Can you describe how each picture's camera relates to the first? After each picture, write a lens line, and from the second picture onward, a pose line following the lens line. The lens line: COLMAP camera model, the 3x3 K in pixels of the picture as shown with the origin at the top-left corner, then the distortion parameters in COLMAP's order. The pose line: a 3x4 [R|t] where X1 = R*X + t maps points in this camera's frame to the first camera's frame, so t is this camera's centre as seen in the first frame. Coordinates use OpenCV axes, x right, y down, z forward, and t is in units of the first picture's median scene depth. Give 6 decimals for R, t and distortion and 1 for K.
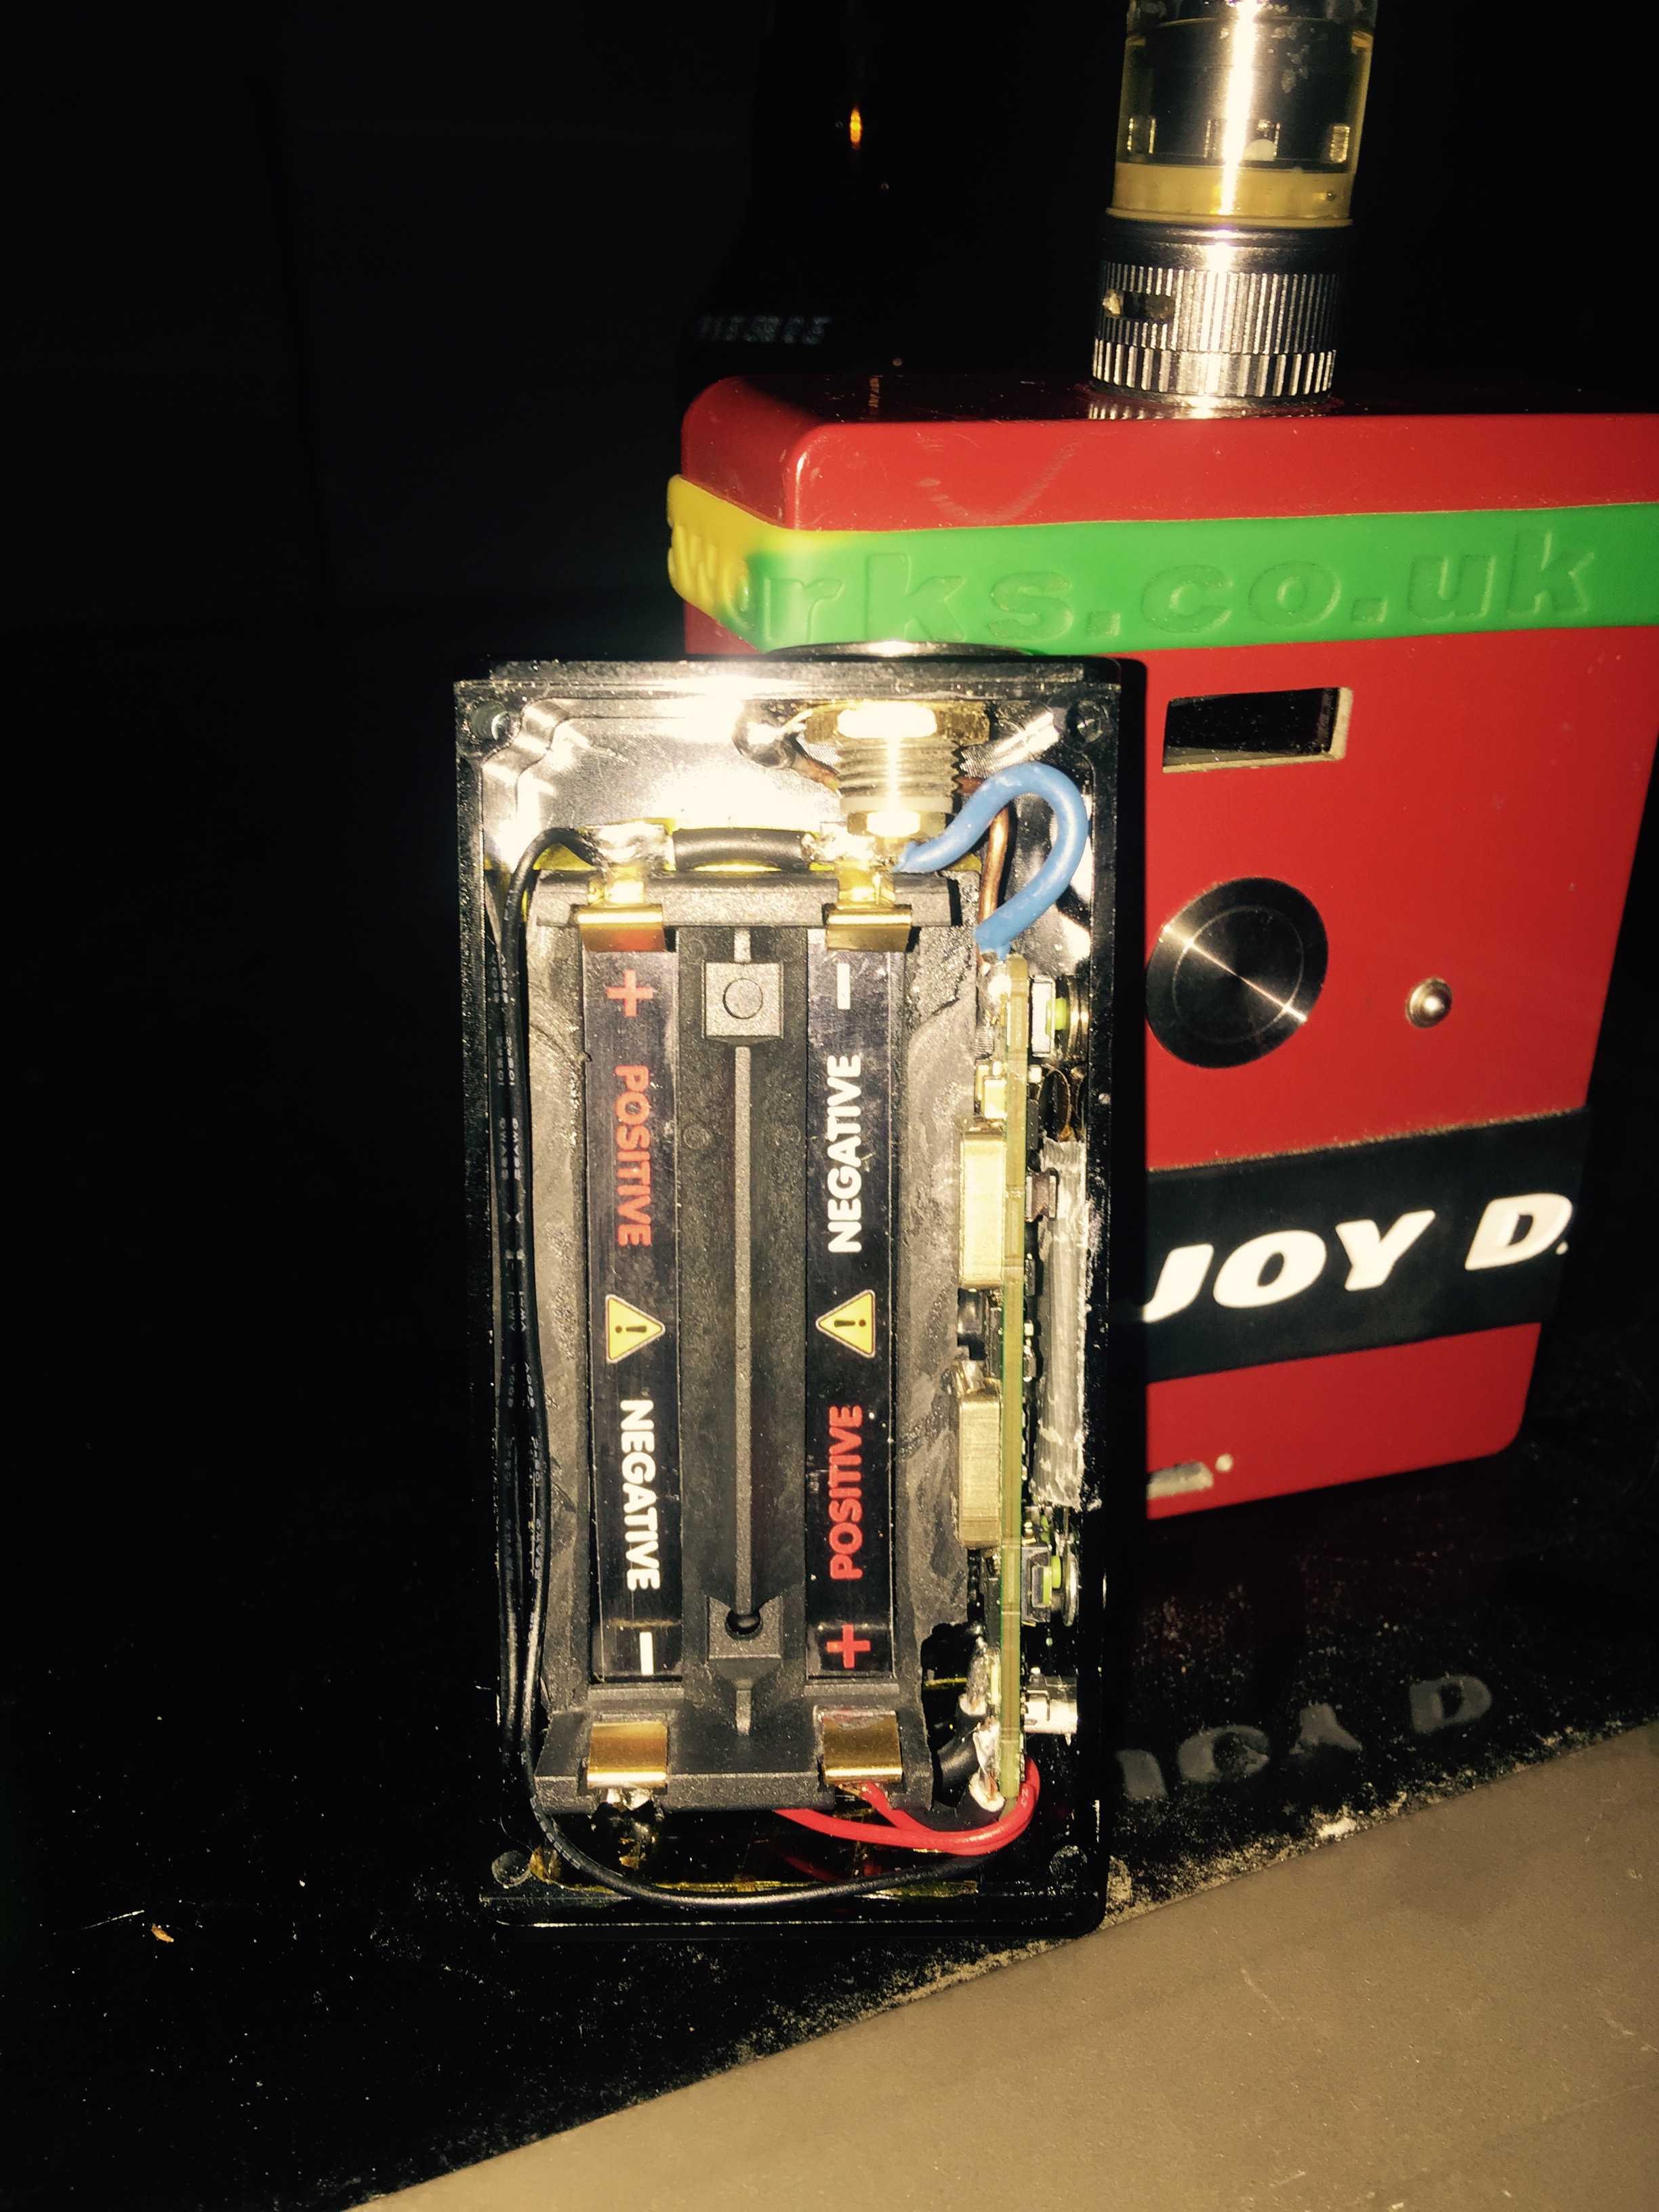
lens RADIAL K [[1786.3, 0, 829.5], [0, 1786.3, 1106.0], [0, 0, 1]] dist [-0.004429, -0.005295]
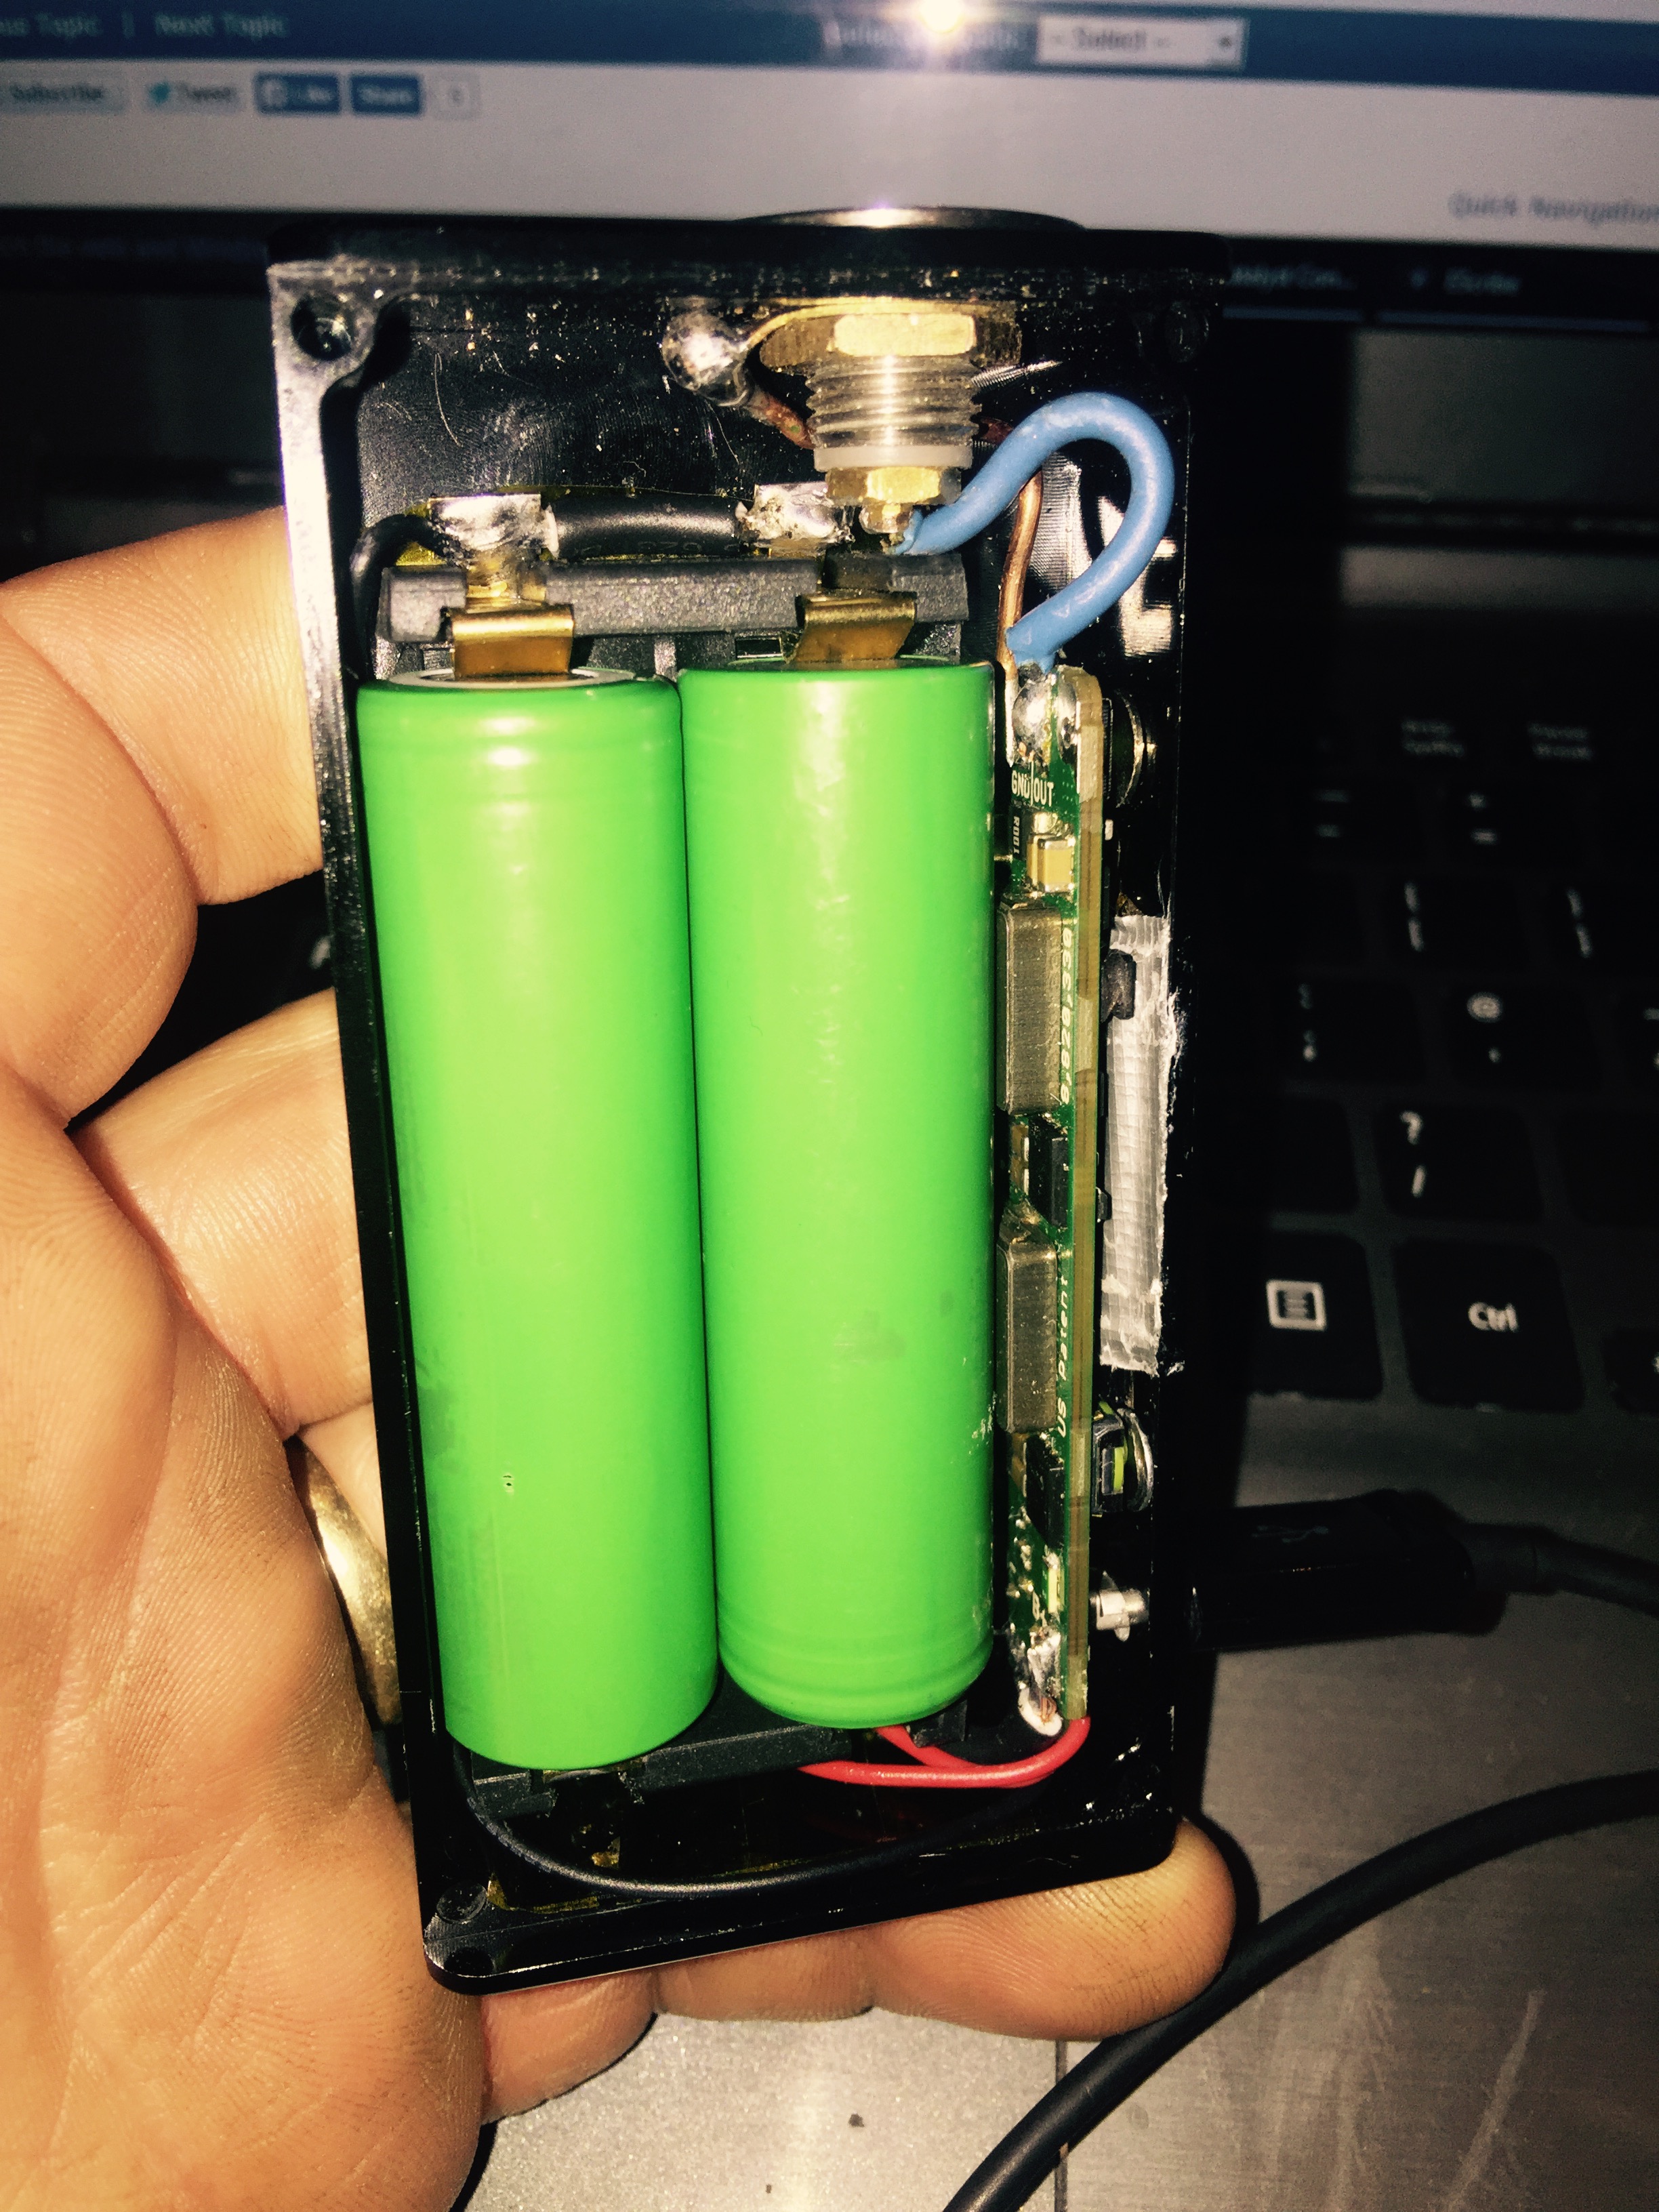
lens RADIAL K [[1786.3, 0, 829.5], [0, 1786.3, 1106.0], [0, 0, 1]] dist [-0.004429, -0.005295]
pose [[0.978427, -0.072548, 0.193436, -0.148389], [0.040652, 0.985617, 0.164033, -0.030129], [-0.202554, -0.152631, 0.967303, 0.270905]]
